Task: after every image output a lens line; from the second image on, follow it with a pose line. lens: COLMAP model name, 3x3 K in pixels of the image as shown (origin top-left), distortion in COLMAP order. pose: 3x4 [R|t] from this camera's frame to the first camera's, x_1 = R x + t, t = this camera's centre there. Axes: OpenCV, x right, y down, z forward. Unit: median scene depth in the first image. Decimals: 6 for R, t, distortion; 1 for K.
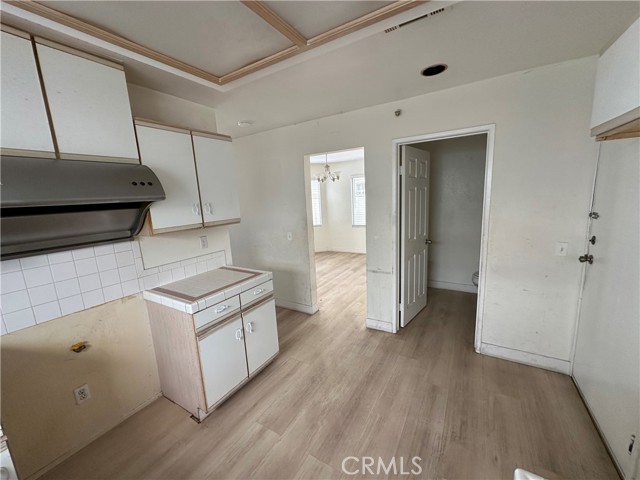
lens RADIAL K [[254.7, 0, 320.0], [0, 254.7, 240.0], [0, 0, 1]] dist [-0.002839, 0.000173]
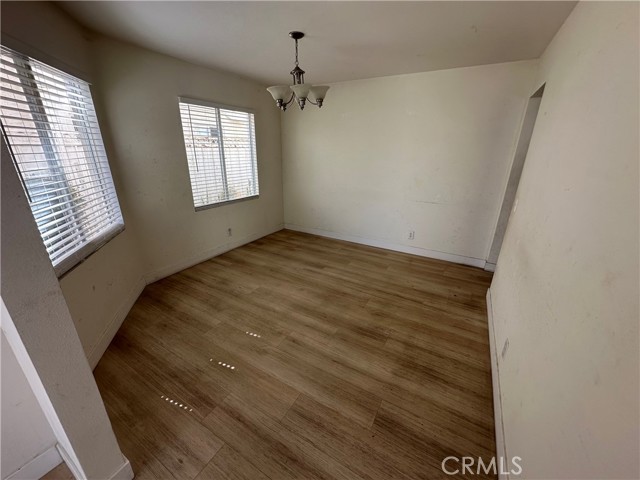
lens RADIAL K [[254.7, 0, 320.0], [0, 254.7, 240.0], [0, 0, 1]] dist [-0.002839, 0.000173]
pose [[-0.022192, -0.293453, 0.955716, -1.141435], [0.155710, 0.943271, 0.293248, -0.333973], [-0.987554, 0.155322, 0.024761, 2.412409]]
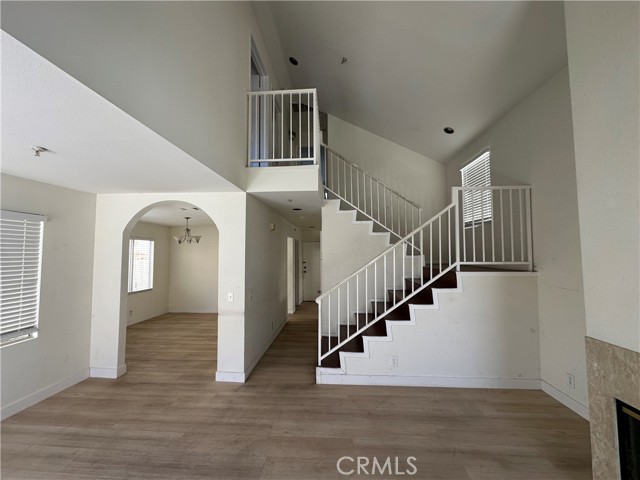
lens RADIAL K [[254.7, 0, 320.0], [0, 254.7, 240.0], [0, 0, 1]] dist [-0.002839, 0.000173]
pose [[-0.460411, 0.103443, 0.881658, -2.807157], [0.181568, 0.983164, -0.020535, -0.302066], [-0.868939, 0.150626, -0.471442, 2.483407]]
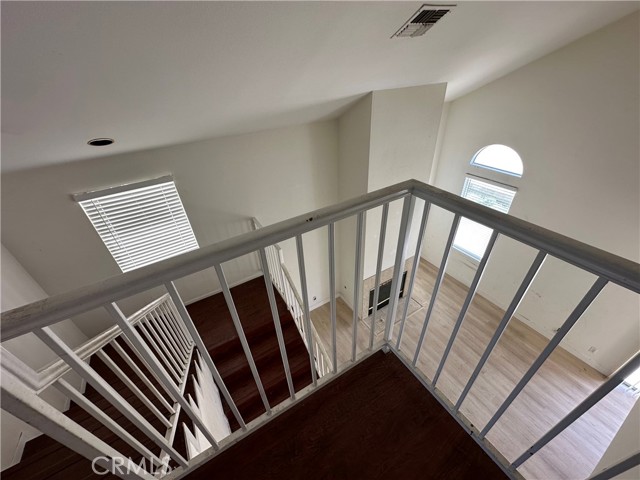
lens RADIAL K [[254.7, 0, 320.0], [0, 254.7, 240.0], [0, 0, 1]] dist [-0.002839, 0.000173]
pose [[-0.464405, 0.562316, -0.684200, -1.065852], [-0.077574, 0.743765, 0.663924, -1.480678], [0.882219, 0.361406, -0.301787, 1.639935]]
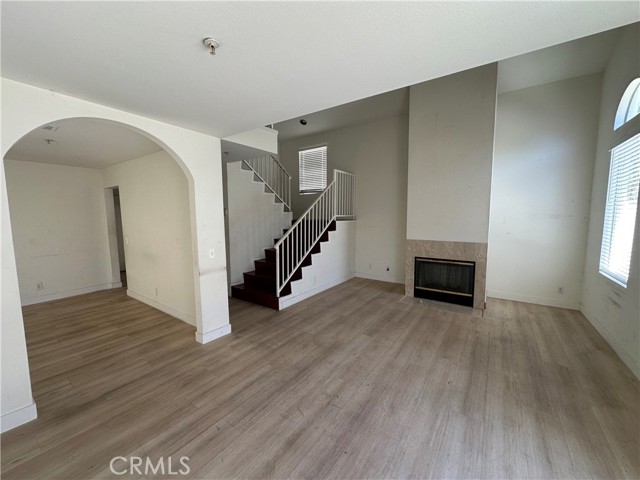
lens RADIAL K [[254.7, 0, 320.0], [0, 254.7, 240.0], [0, 0, 1]] dist [-0.002839, 0.000173]
pose [[-0.996451, 0.049100, 0.068372, -1.877028], [0.065673, 0.961569, 0.266593, -0.503759], [-0.052654, 0.270138, -0.961381, 3.585014]]
